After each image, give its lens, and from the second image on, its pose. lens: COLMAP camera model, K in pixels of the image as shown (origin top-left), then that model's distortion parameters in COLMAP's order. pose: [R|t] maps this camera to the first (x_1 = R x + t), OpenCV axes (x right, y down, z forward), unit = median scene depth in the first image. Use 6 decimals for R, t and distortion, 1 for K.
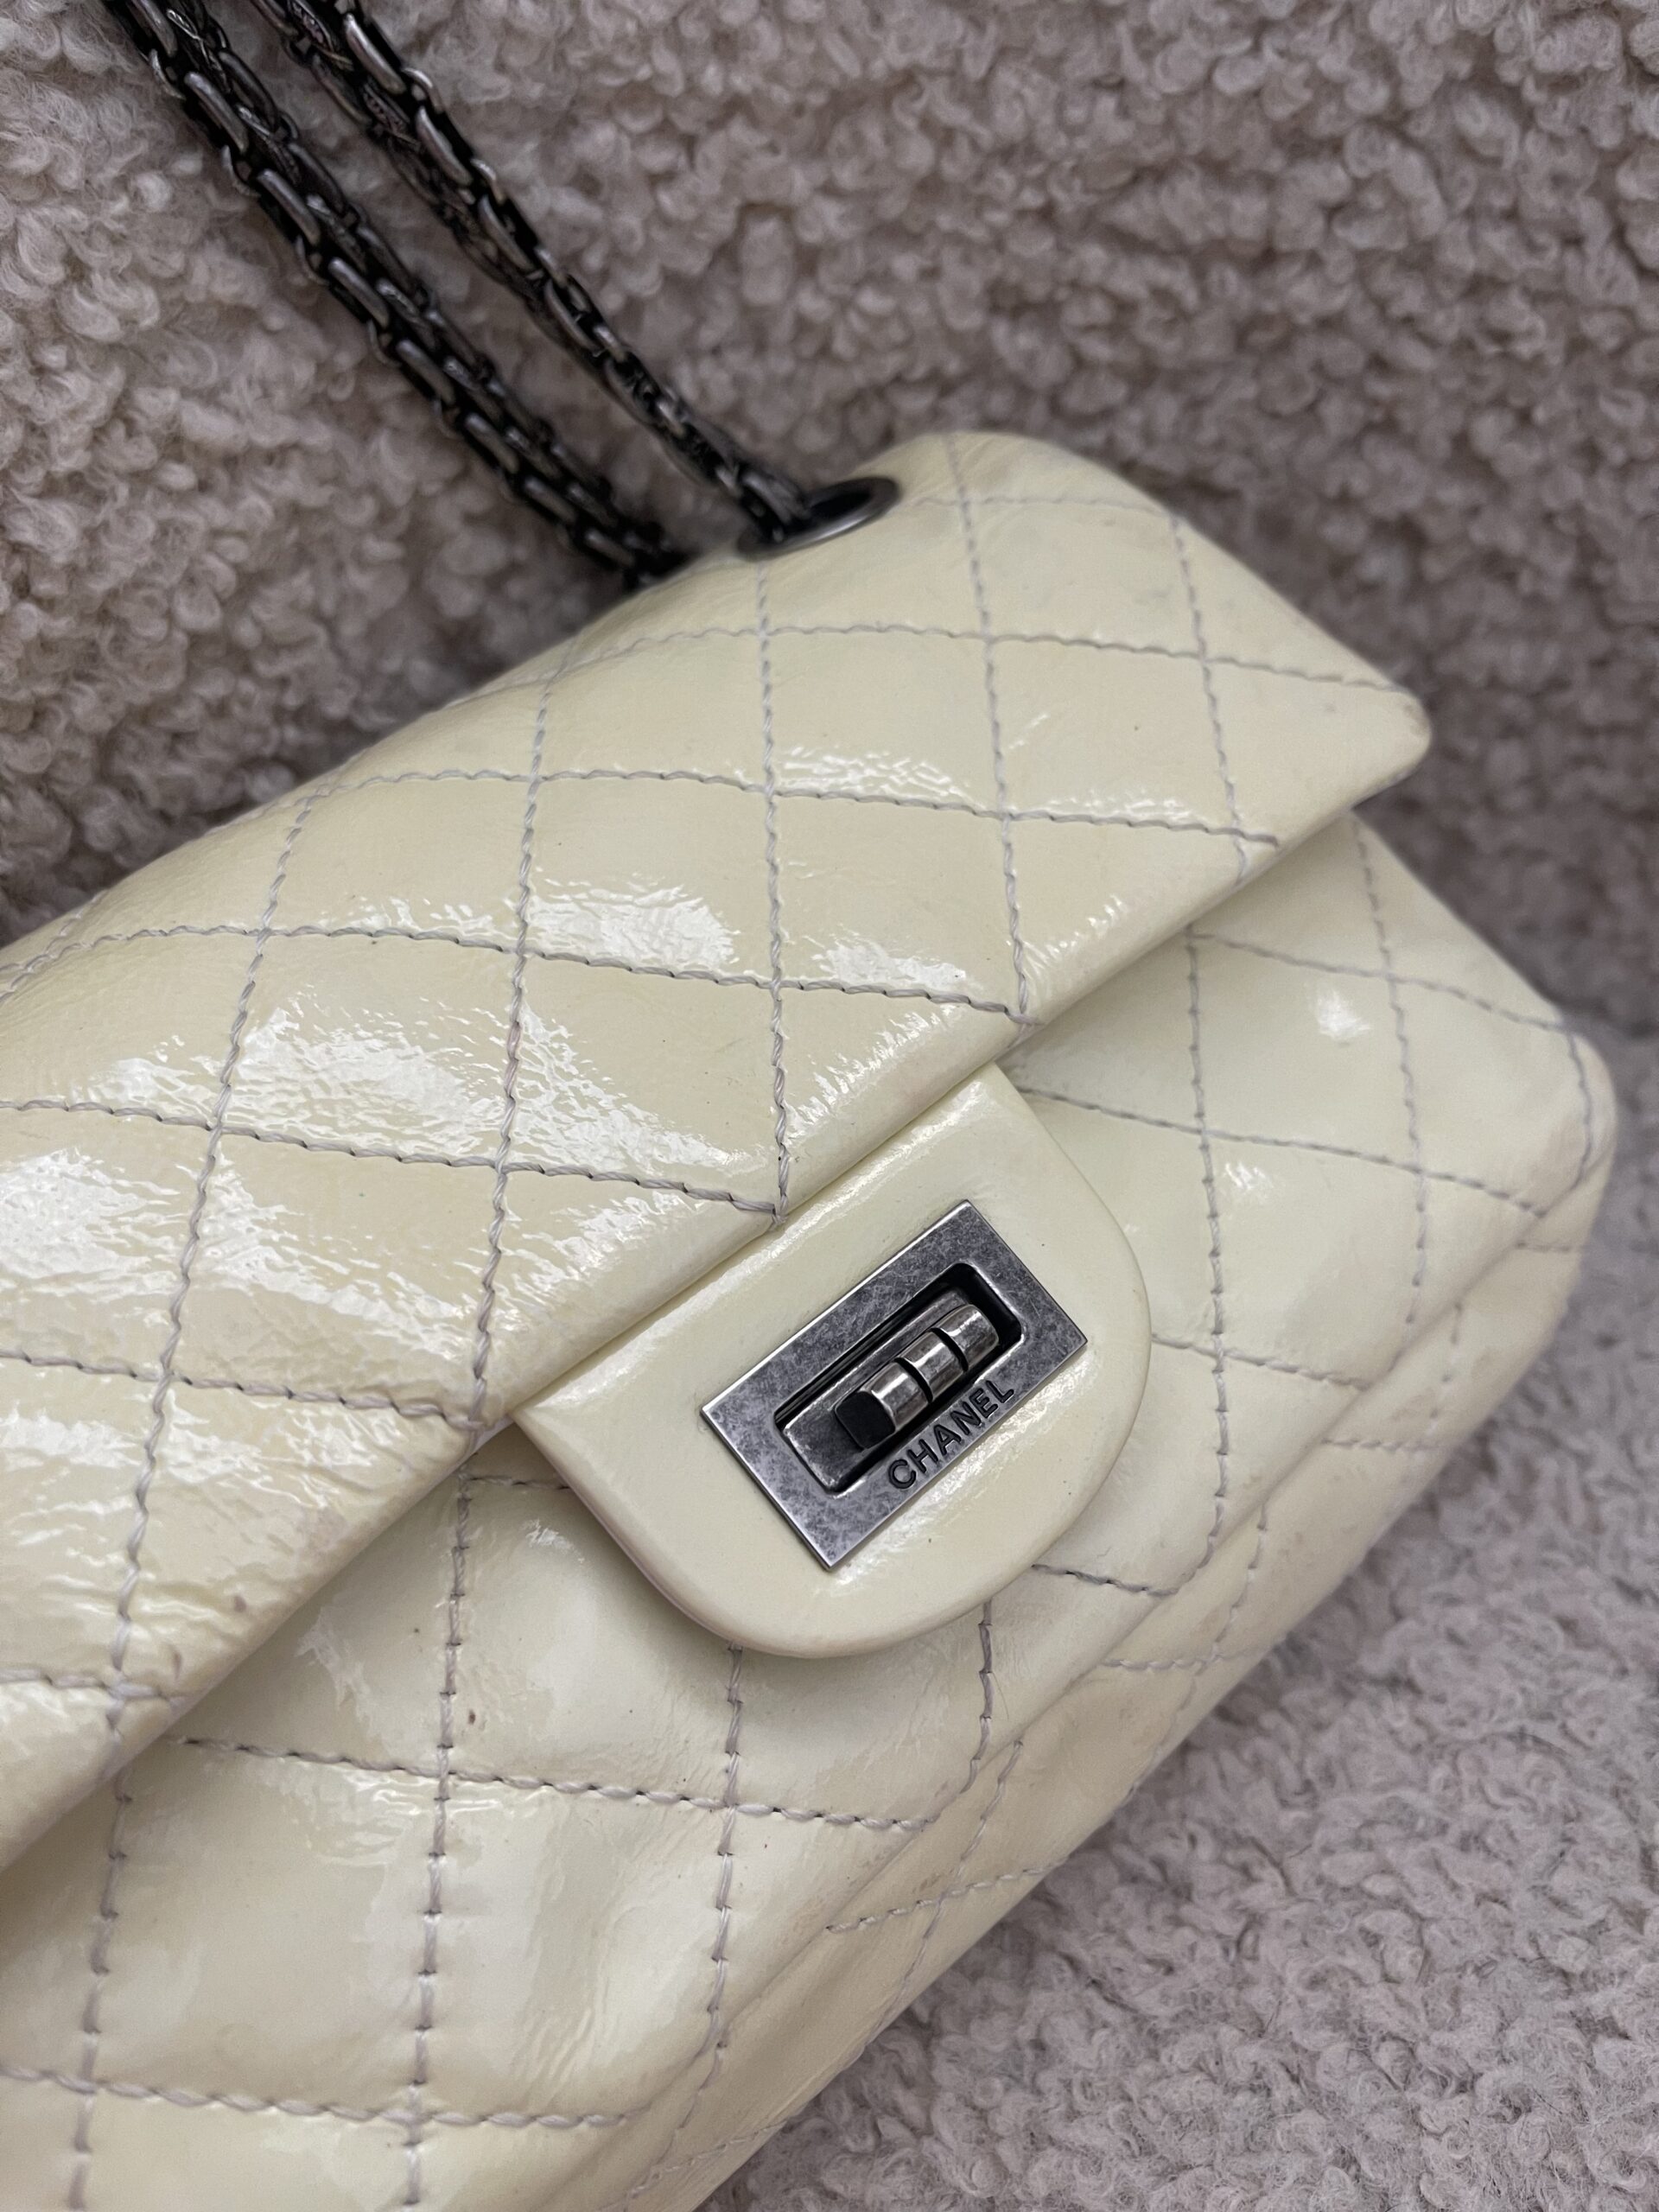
lens RADIAL K [[1735.1, 0, 813.0], [0, 1735.1, 1146.2], [0, 0, 1]] dist [0.033639, -0.048200]
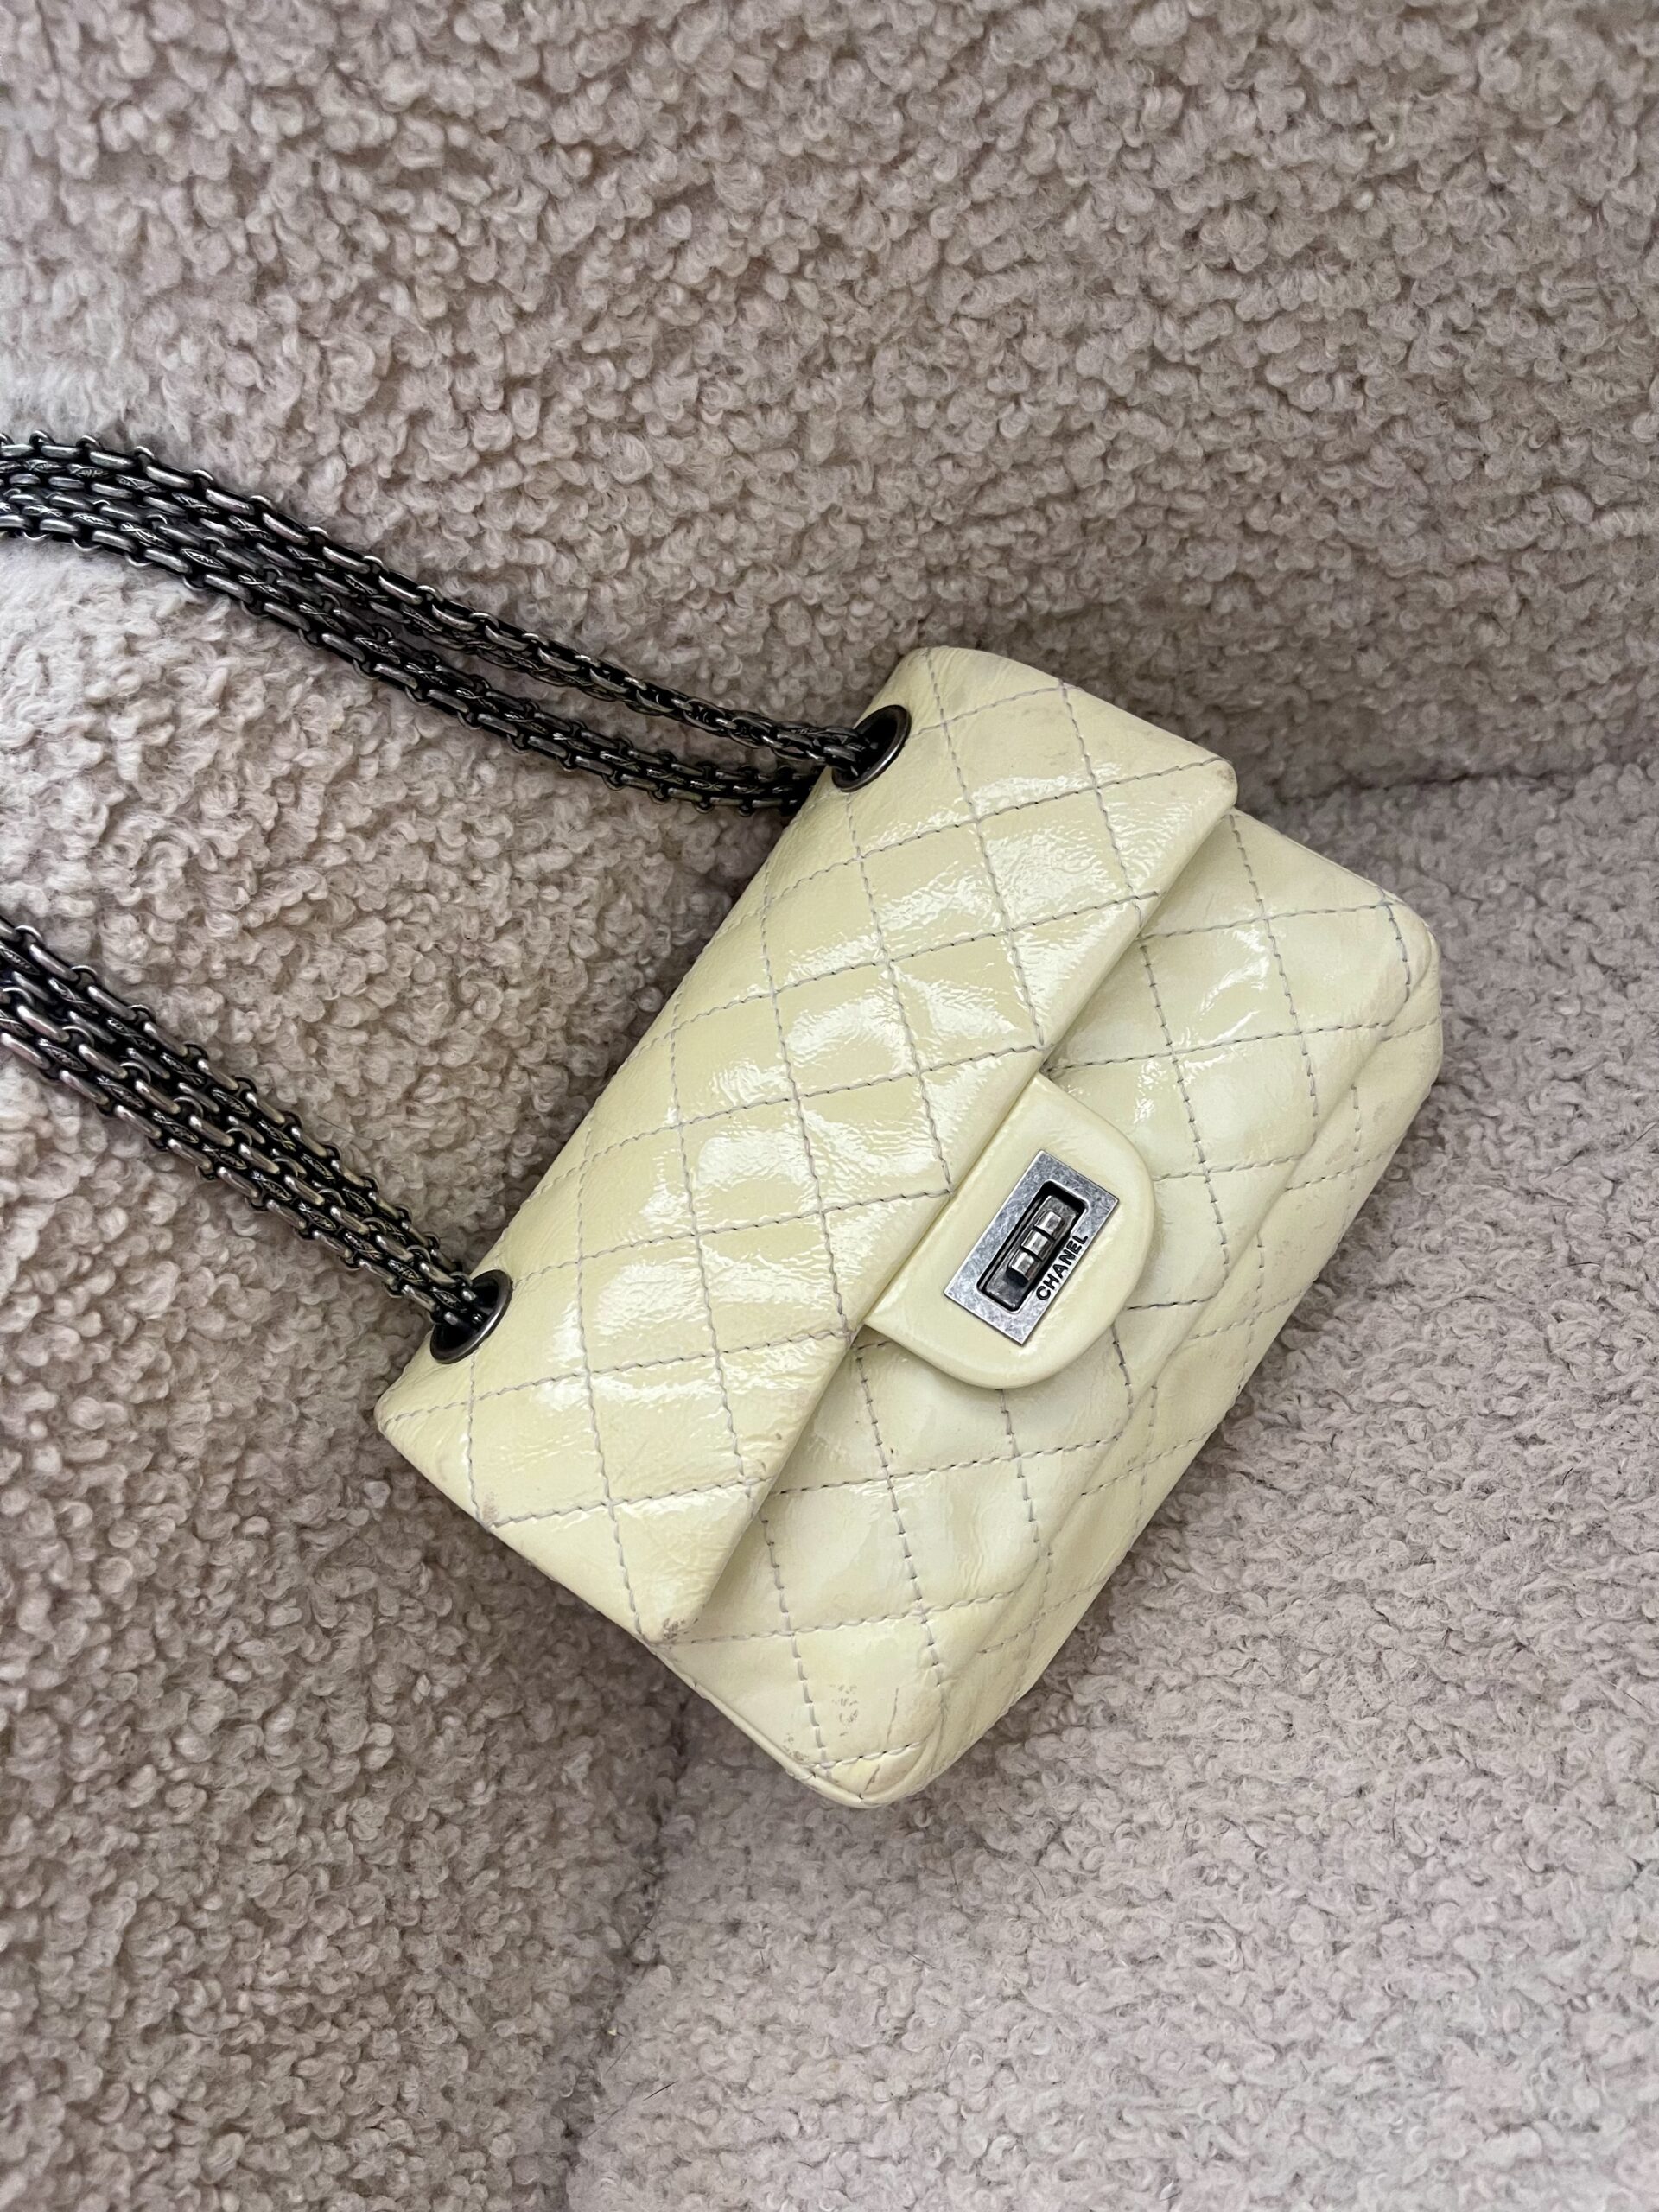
lens RADIAL K [[1735.1, 0, 840.7], [0, 1735.1, 1131.3], [0, 0, 1]] dist [0.033639, -0.048200]
pose [[0.920141, -0.295695, -0.256721, 0.337221], [0.341201, 0.927110, 0.155076, -0.323157], [0.192154, -0.230285, 0.953963, -0.804891]]
